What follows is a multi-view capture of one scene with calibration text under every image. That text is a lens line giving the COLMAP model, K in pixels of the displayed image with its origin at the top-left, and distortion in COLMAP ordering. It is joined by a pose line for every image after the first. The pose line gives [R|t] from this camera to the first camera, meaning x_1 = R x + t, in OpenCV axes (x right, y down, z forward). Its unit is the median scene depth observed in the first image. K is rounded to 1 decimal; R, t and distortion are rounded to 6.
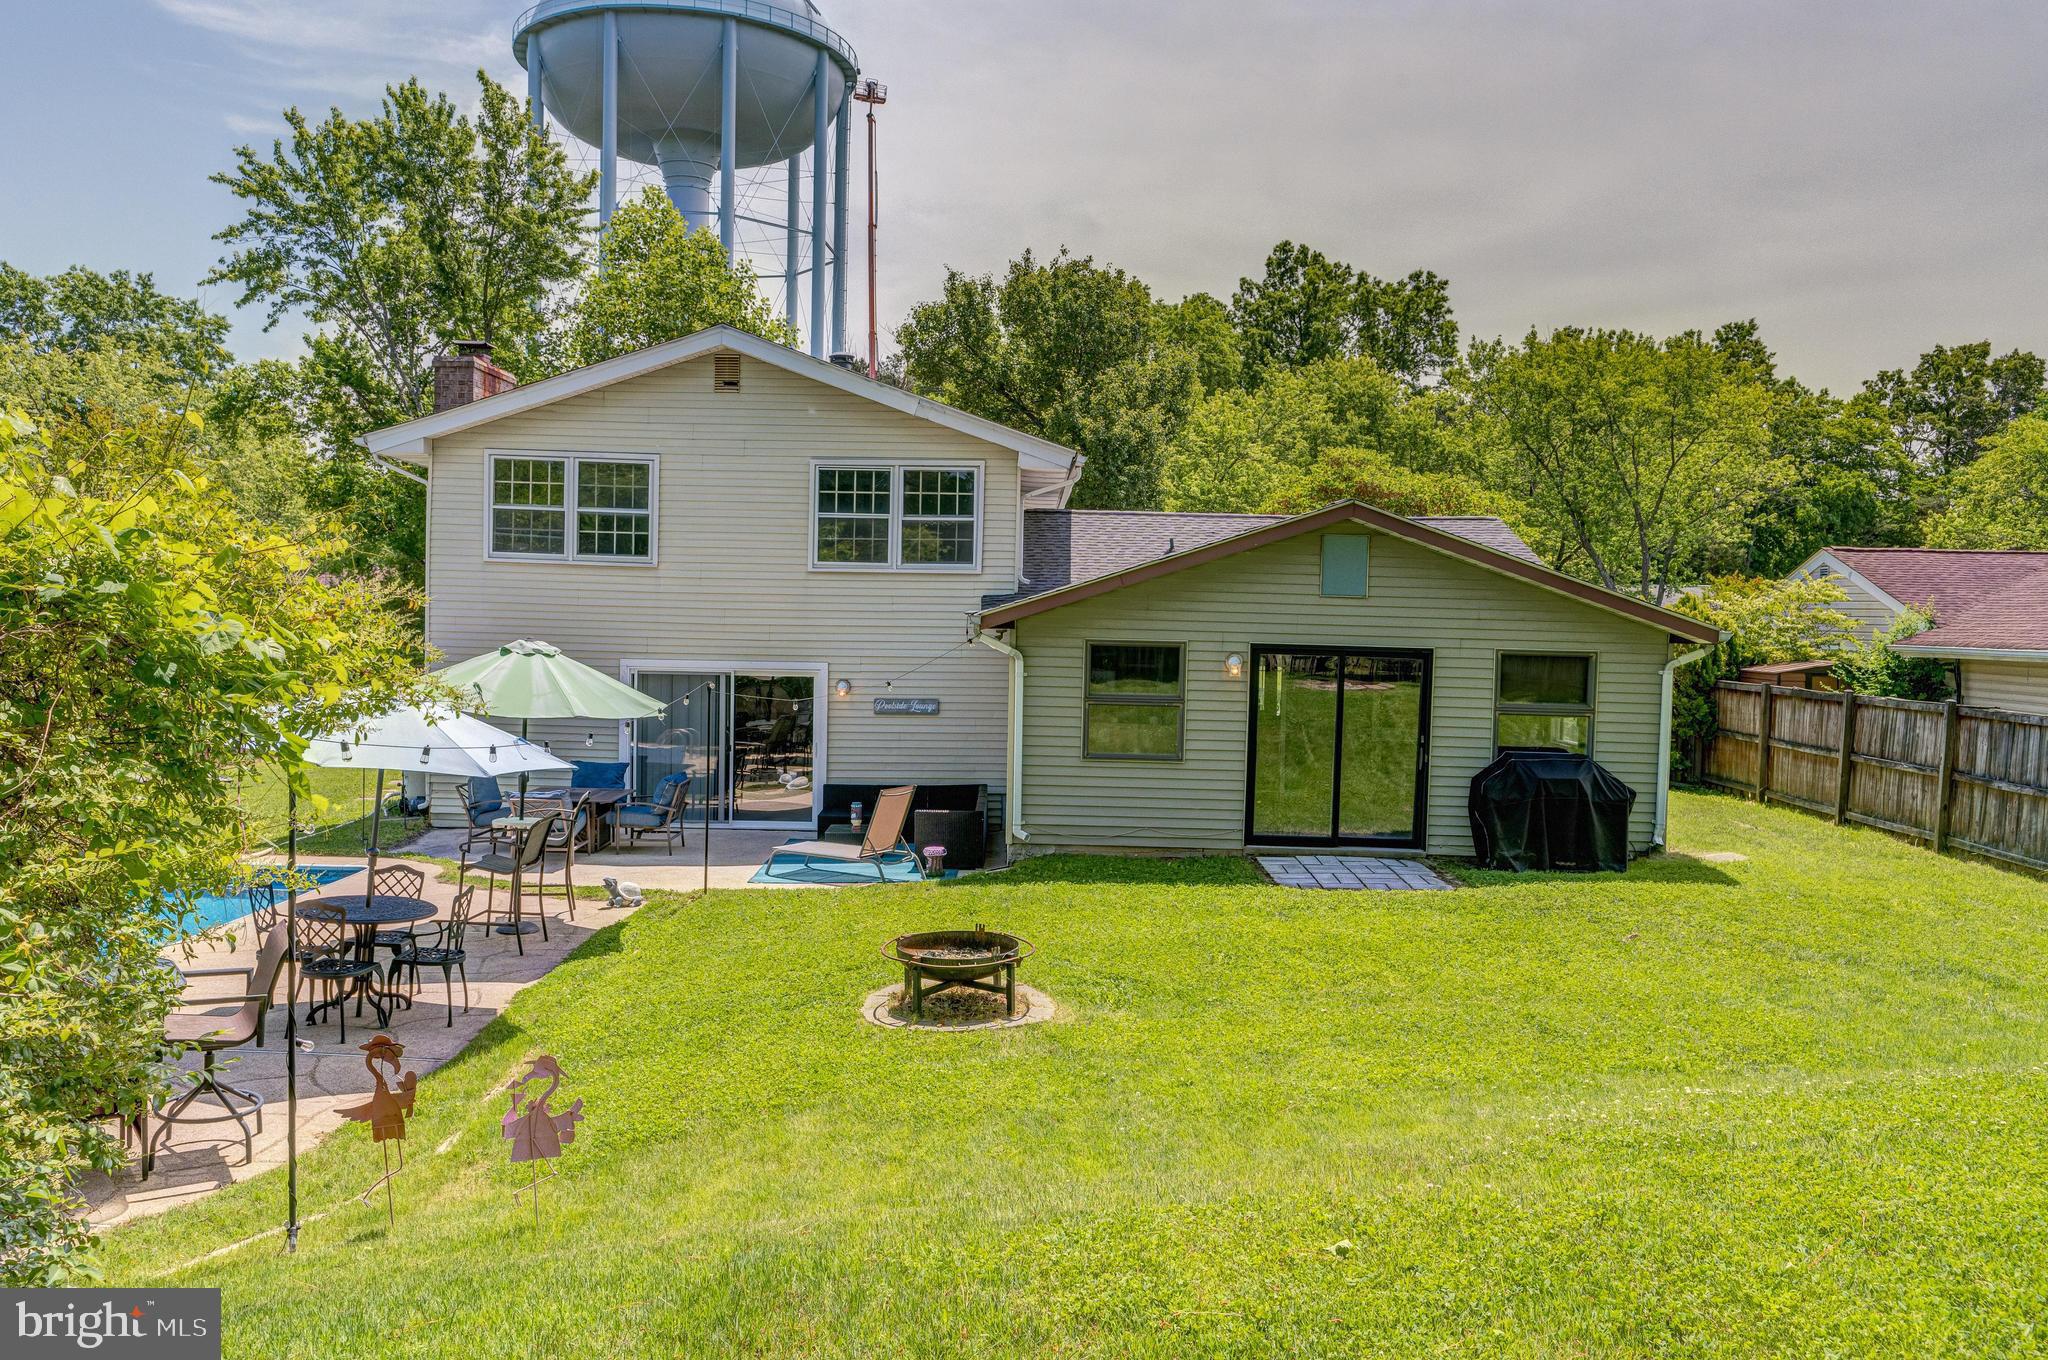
lens RADIAL K [[1589.8, 0, 1024.0], [0, 1589.8, 680.0], [0, 0, 1]] dist [0.011327, 0.003886]
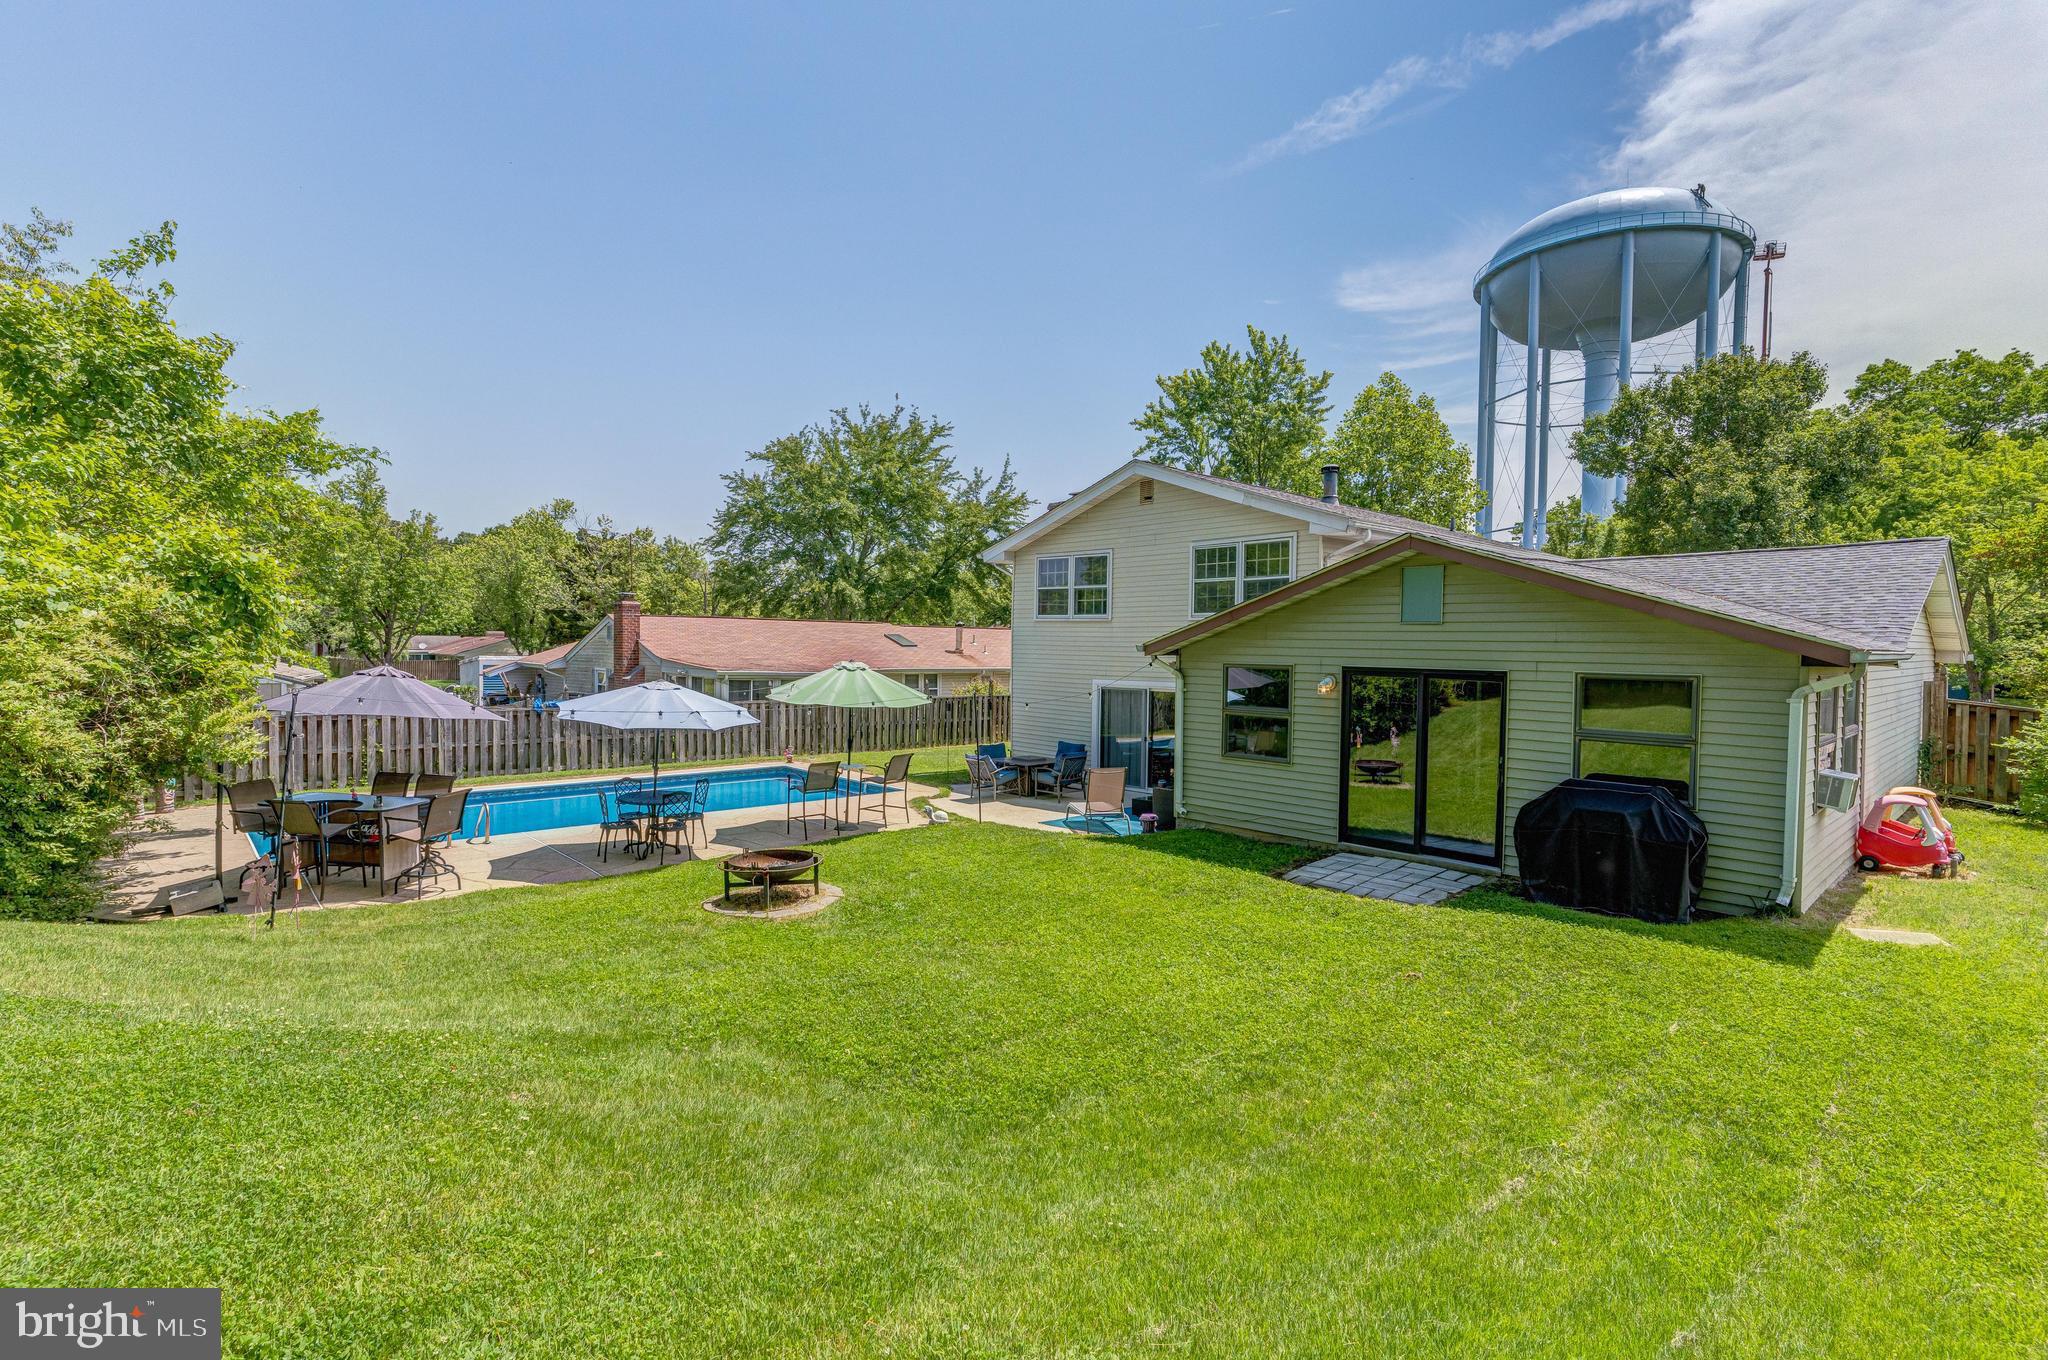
lens RADIAL K [[971.1, 0, 1023.5], [0, 971.1, 675.1], [0, 0, 1]] dist [0.002442, 0.000302]
pose [[0.679306, 0.006219, -0.733829, 0.412371], [-0.029789, 0.999374, -0.019106, 0.003088], [0.733251, 0.034839, 0.679065, 0.289516]]
